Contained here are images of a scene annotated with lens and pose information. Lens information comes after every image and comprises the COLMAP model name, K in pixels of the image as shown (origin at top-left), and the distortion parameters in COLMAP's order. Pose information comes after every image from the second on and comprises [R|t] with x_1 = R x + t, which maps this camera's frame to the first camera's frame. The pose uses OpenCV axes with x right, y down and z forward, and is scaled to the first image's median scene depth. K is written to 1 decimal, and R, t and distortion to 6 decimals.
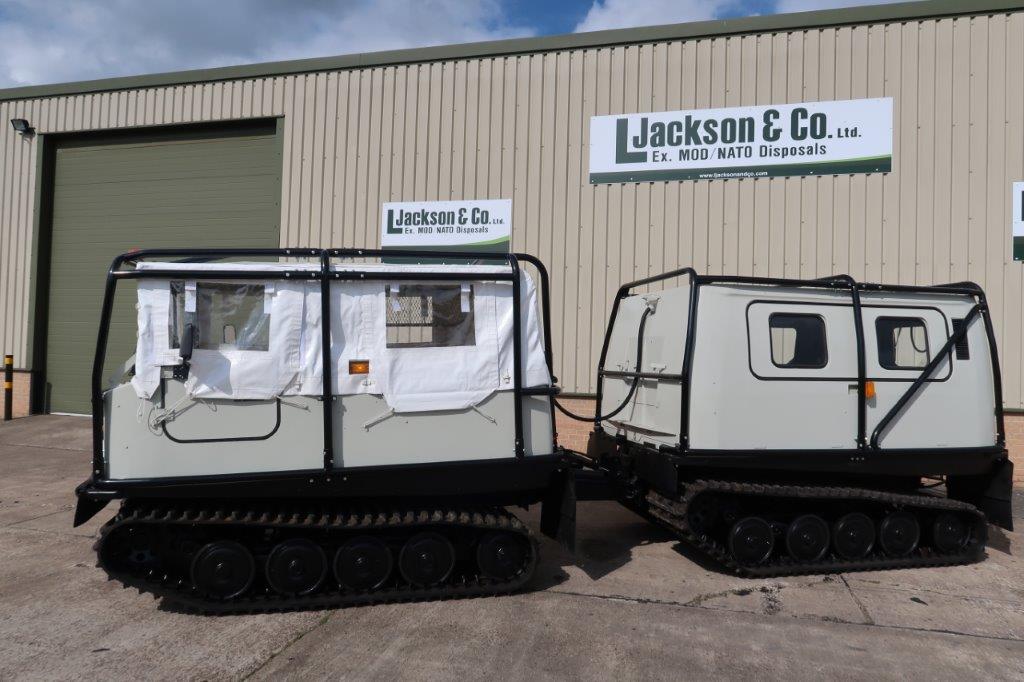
lens RADIAL K [[740.0, 0, 488.6], [0, 740.0, 337.0], [0, 0, 1]] dist [-0.020695, -0.008017]
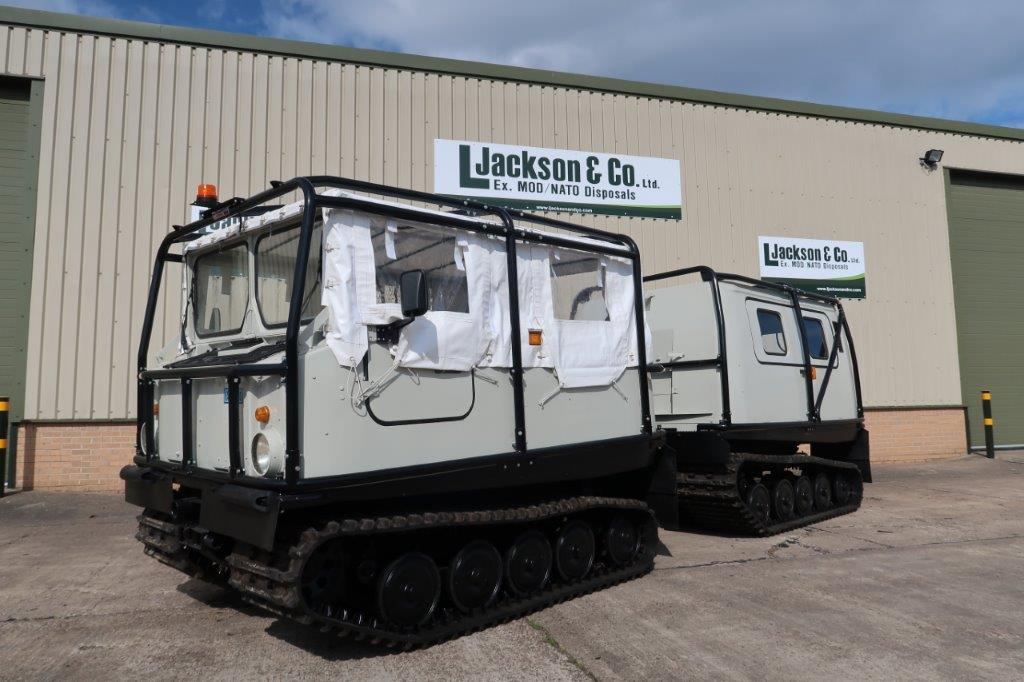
lens RADIAL K [[748.3, 0, 522.1], [0, 748.3, 332.7], [0, 0, 1]] dist [-0.025962, 0.006999]
pose [[0.840234, 0.020306, 0.541844, -0.323147], [0.027131, 0.996472, -0.079415, 0.050520], [-0.541545, 0.081428, 0.836719, 0.116146]]
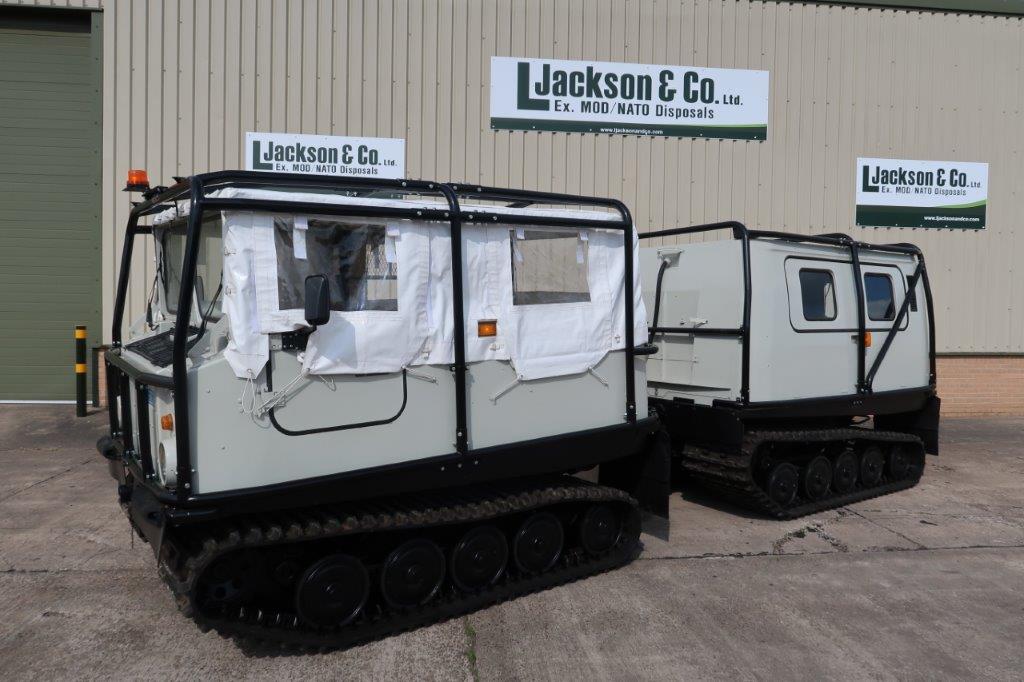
lens RADIAL K [[748.6, 0, 512.2], [0, 748.6, 341.3], [0, 0, 1]] dist [-0.025791, 0.008353]
pose [[0.922268, -0.026700, 0.385628, -0.224647], [0.000825, 0.997745, 0.067108, -0.000563], [-0.386550, -0.061574, 0.920211, 0.100598]]
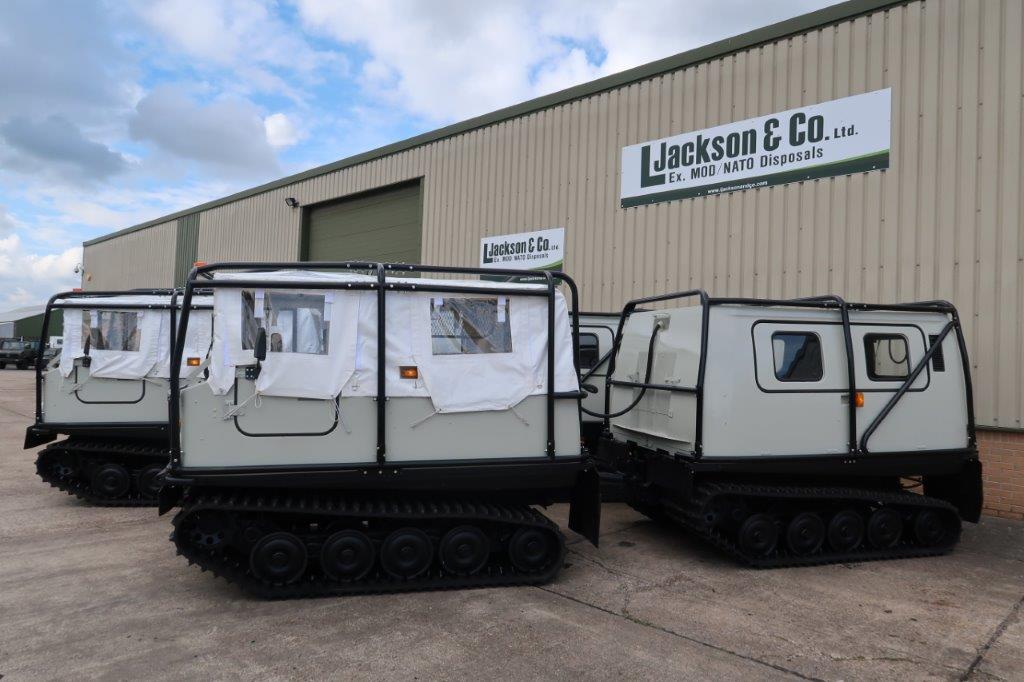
lens RADIAL K [[703.8, 0, 509.3], [0, 703.8, 340.3], [0, 0, 1]] dist [-0.029533, 0.009641]
pose [[0.878746, -0.006456, -0.477247, 0.517796], [-0.002549, 0.999831, -0.018219, 0.009562], [0.477284, 0.017227, 0.878580, 0.002136]]
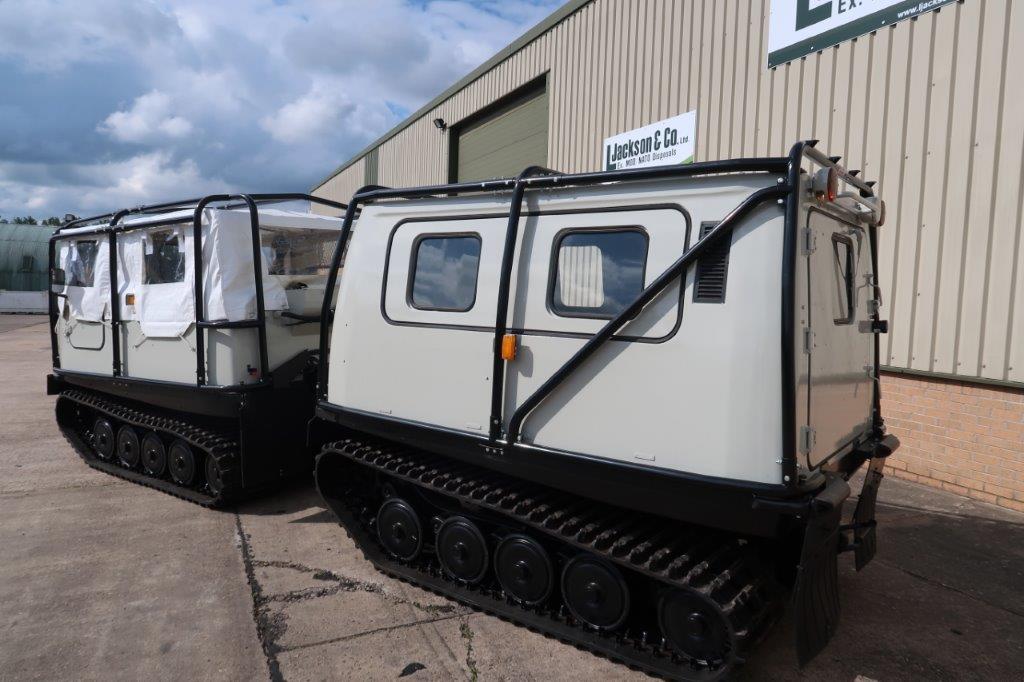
lens RADIAL K [[703.8, 0, 485.1], [0, 703.8, 351.1], [0, 0, 1]] dist [-0.029533, 0.009641]
pose [[0.622465, 0.063316, -0.780082, 0.554602], [0.007532, 0.996192, 0.086866, 0.012586], [0.782611, -0.059946, 0.619617, 0.345586]]
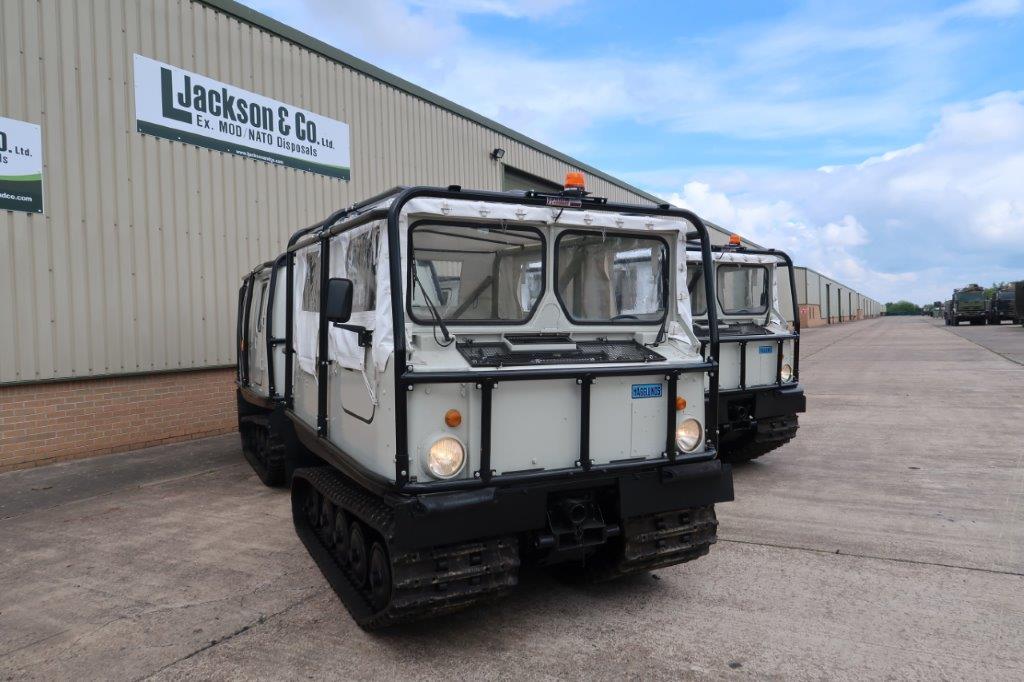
lens RADIAL K [[703.8, 0, 508.1], [0, 703.8, 340.4], [0, 0, 1]] dist [-0.029533, 0.009641]
pose [[0.222800, -0.053924, 0.973372, -0.610282], [0.014951, 0.998541, 0.051896, 0.001889], [-0.974750, 0.002991, 0.223281, 0.414334]]
